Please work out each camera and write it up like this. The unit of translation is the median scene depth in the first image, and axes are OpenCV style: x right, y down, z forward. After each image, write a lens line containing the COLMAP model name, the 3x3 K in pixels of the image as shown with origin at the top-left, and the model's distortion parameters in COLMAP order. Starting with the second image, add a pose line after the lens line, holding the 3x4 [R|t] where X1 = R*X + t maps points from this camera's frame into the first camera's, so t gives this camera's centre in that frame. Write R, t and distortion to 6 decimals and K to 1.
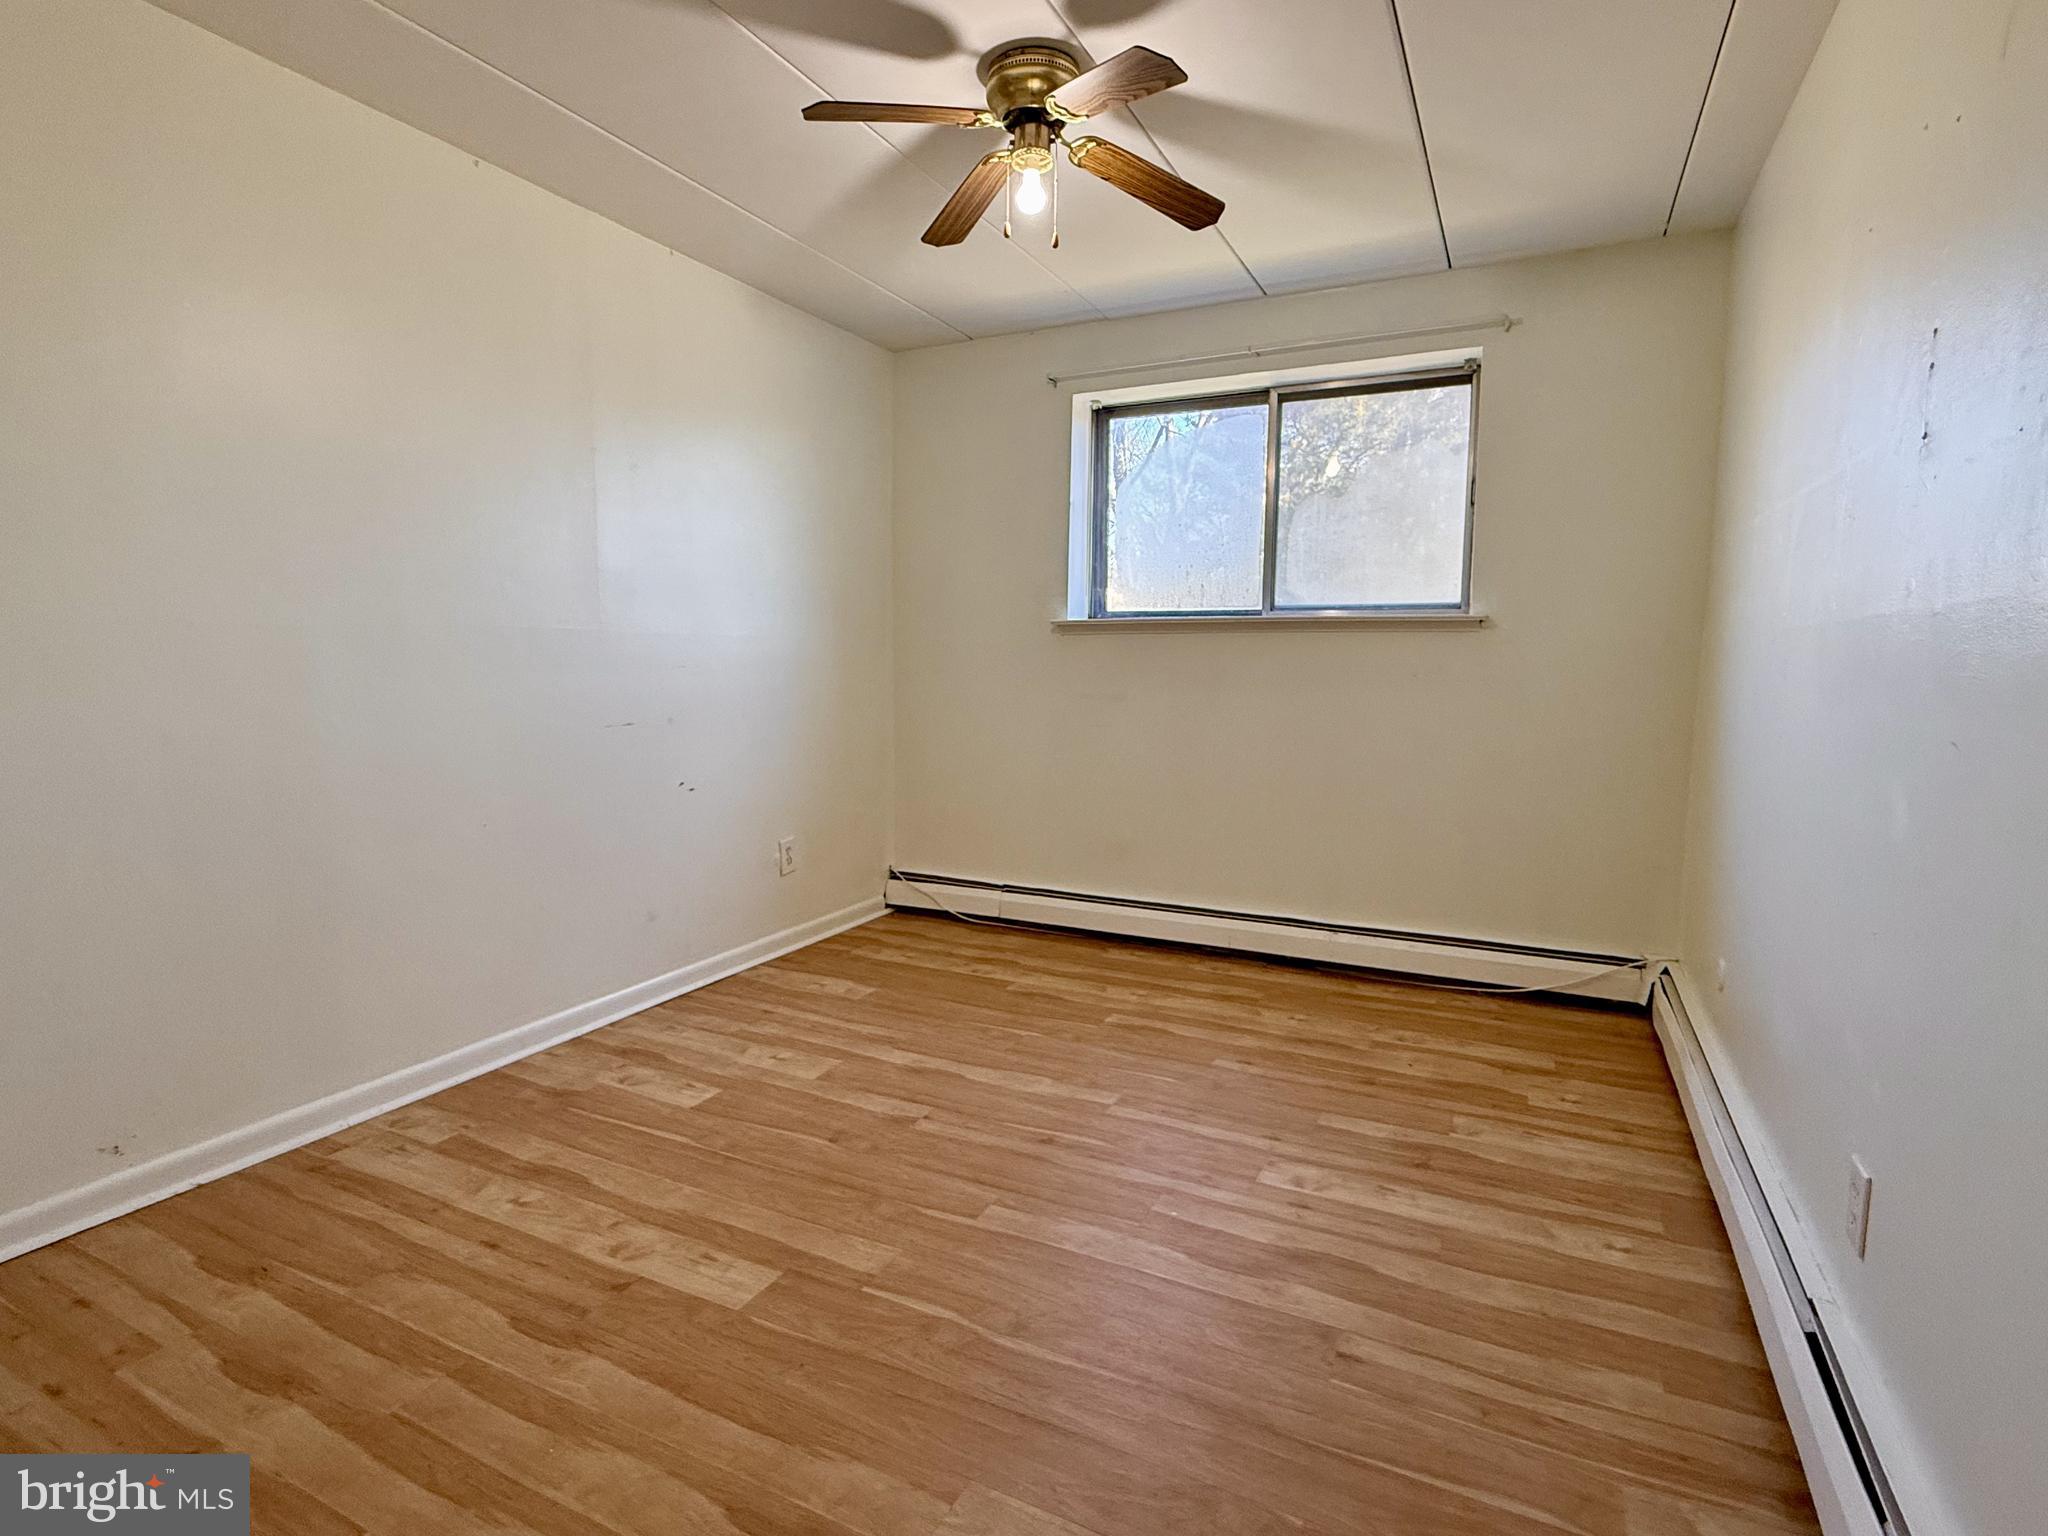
lens RADIAL K [[1040.0, 0, 1018.8], [0, 1040.0, 769.5], [0, 0, 1]] dist [-0.001065, 0.000838]
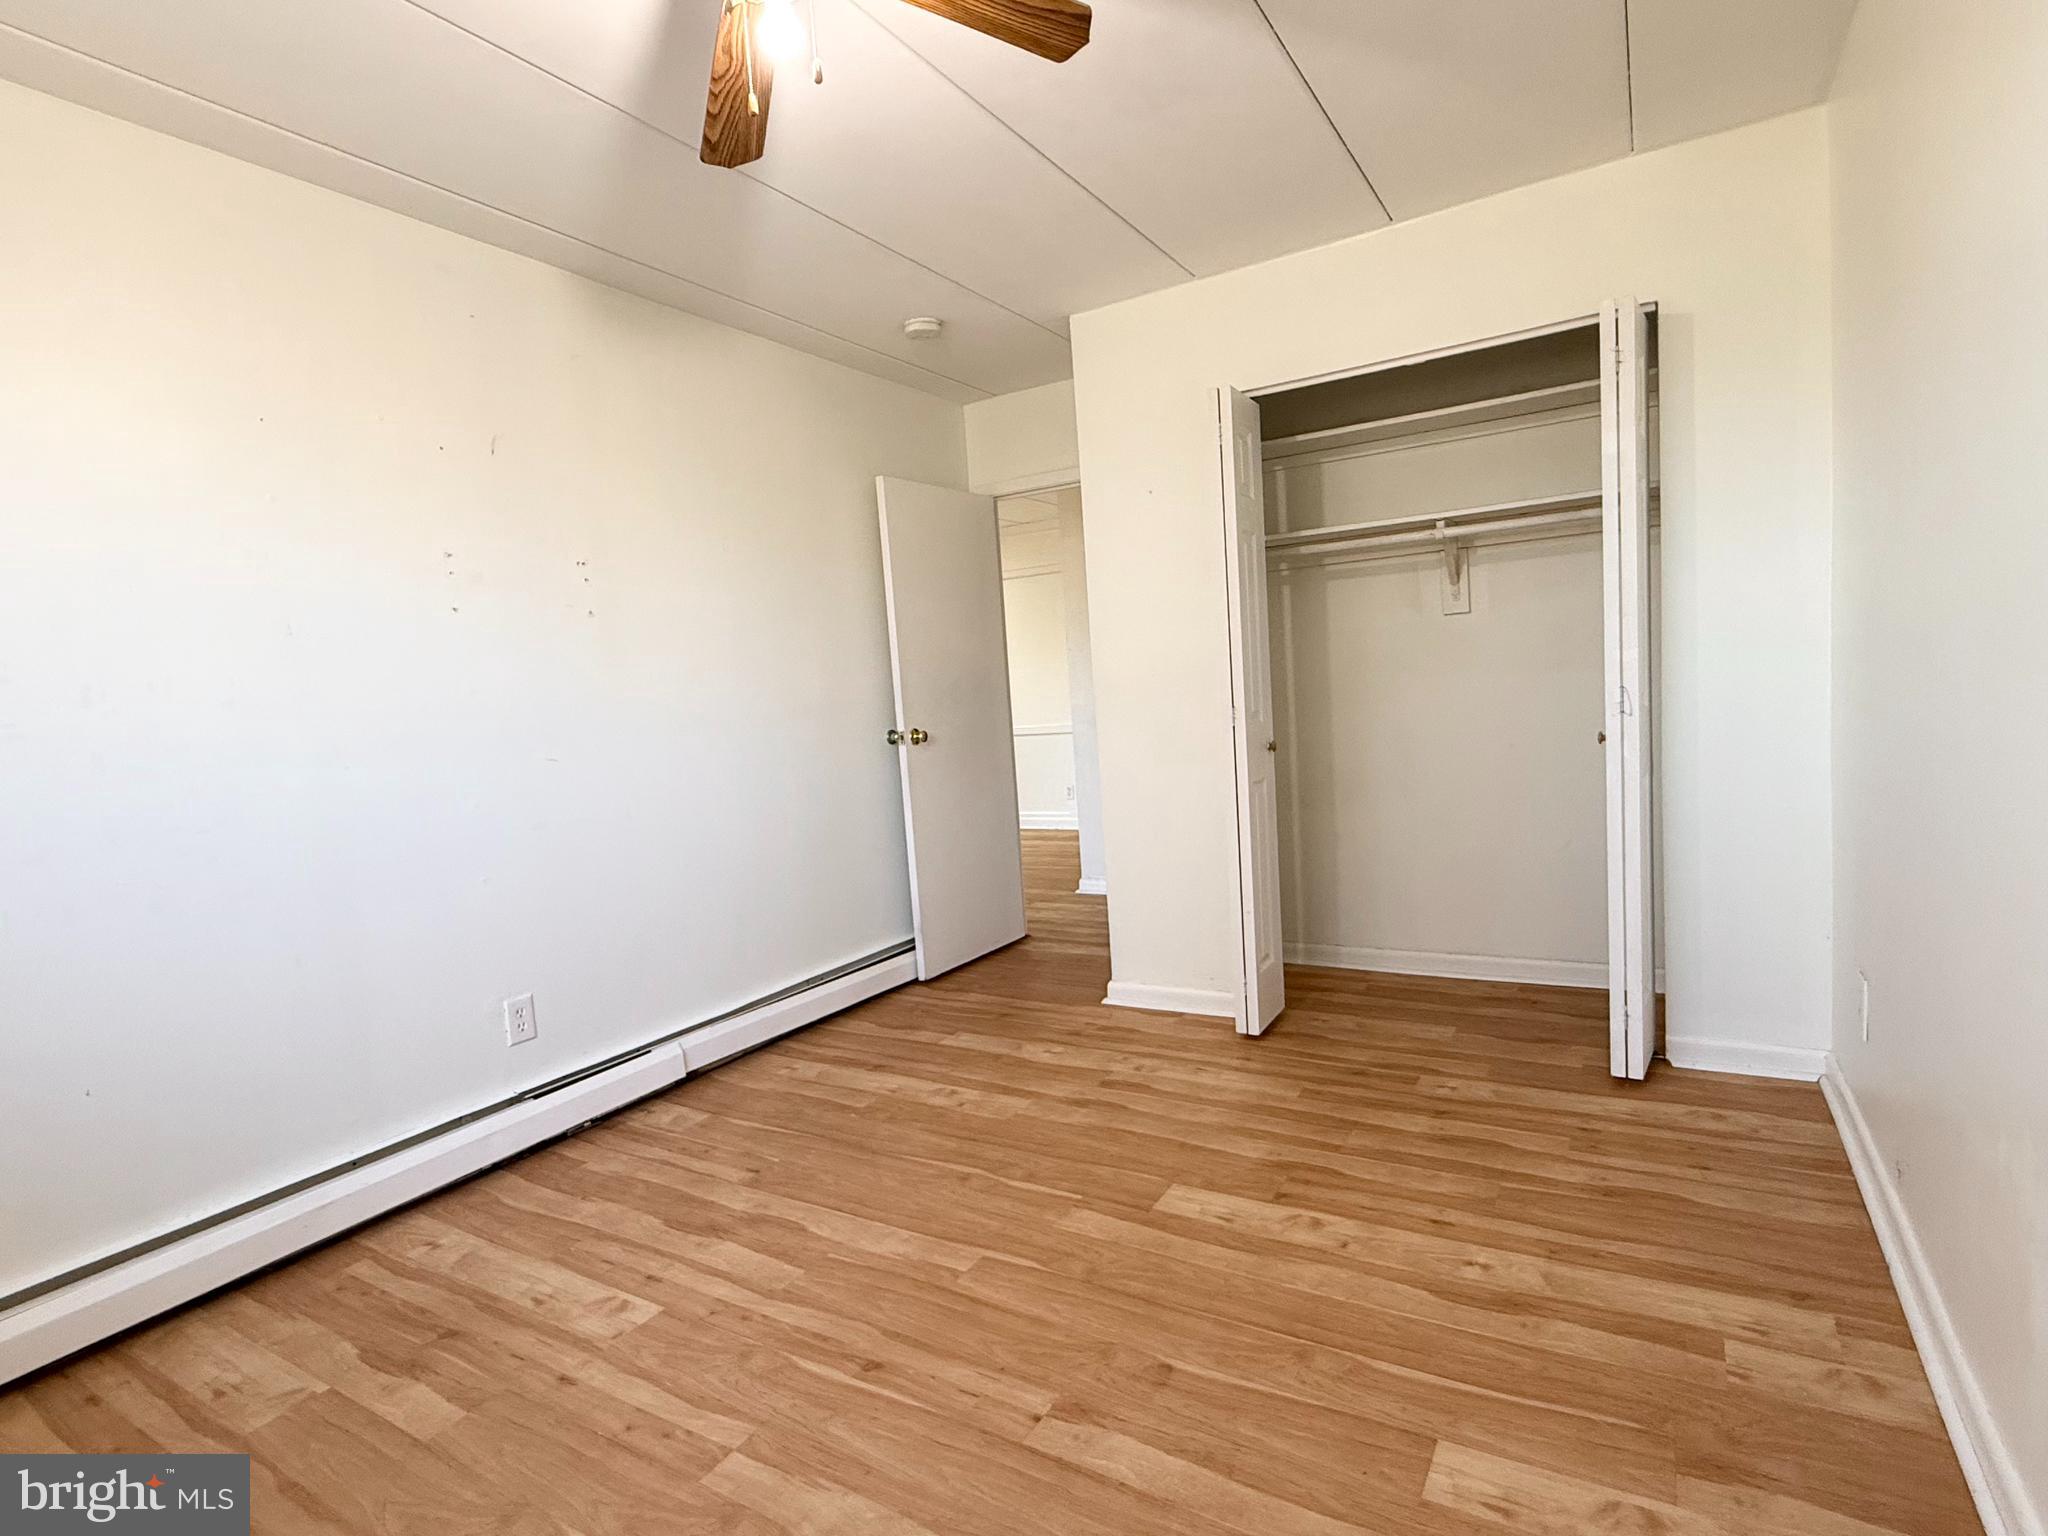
lens RADIAL K [[1040.0, 0, 1018.8], [0, 1040.0, 769.5], [0, 0, 1]] dist [-0.001065, 0.000838]
pose [[-0.994365, 0.054458, 0.090953, -0.142143], [0.070758, 0.979827, 0.186902, -0.158788], [-0.078940, 0.192284, -0.978159, 1.396525]]
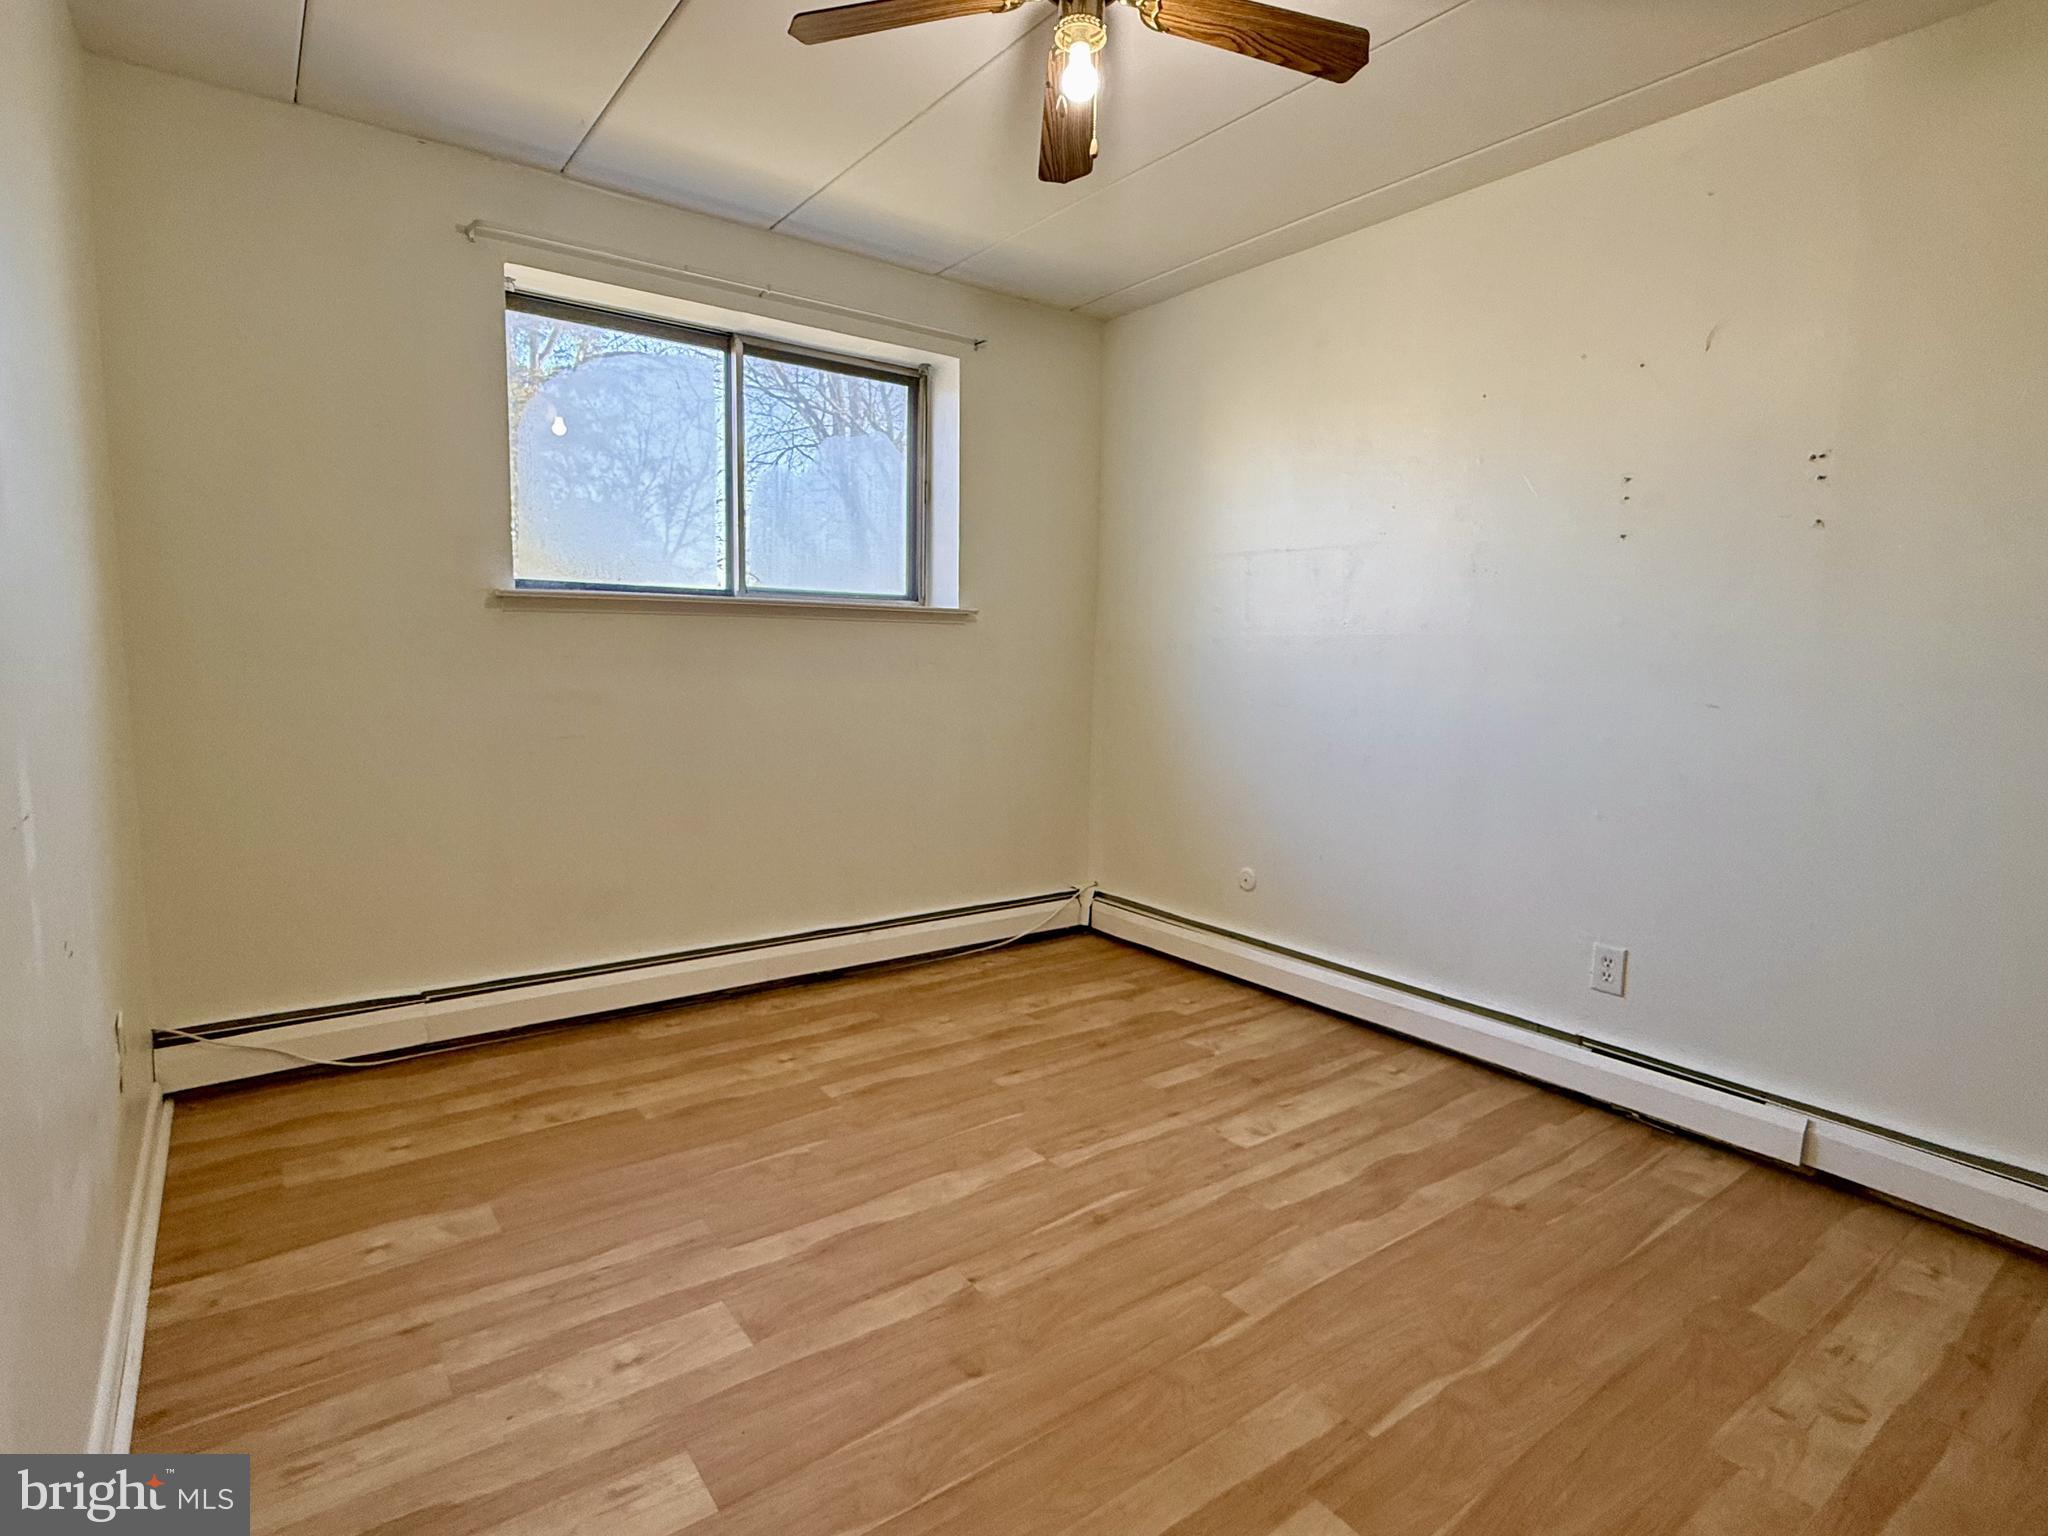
lens RADIAL K [[1040.0, 0, 1018.8], [0, 1040.0, 769.5], [0, 0, 1]] dist [-0.001065, 0.000838]
pose [[0.453752, -0.099364, 0.885571, -0.620860], [0.081352, 0.994233, 0.069873, -0.065321], [-0.887407, 0.040338, 0.459218, 0.558464]]
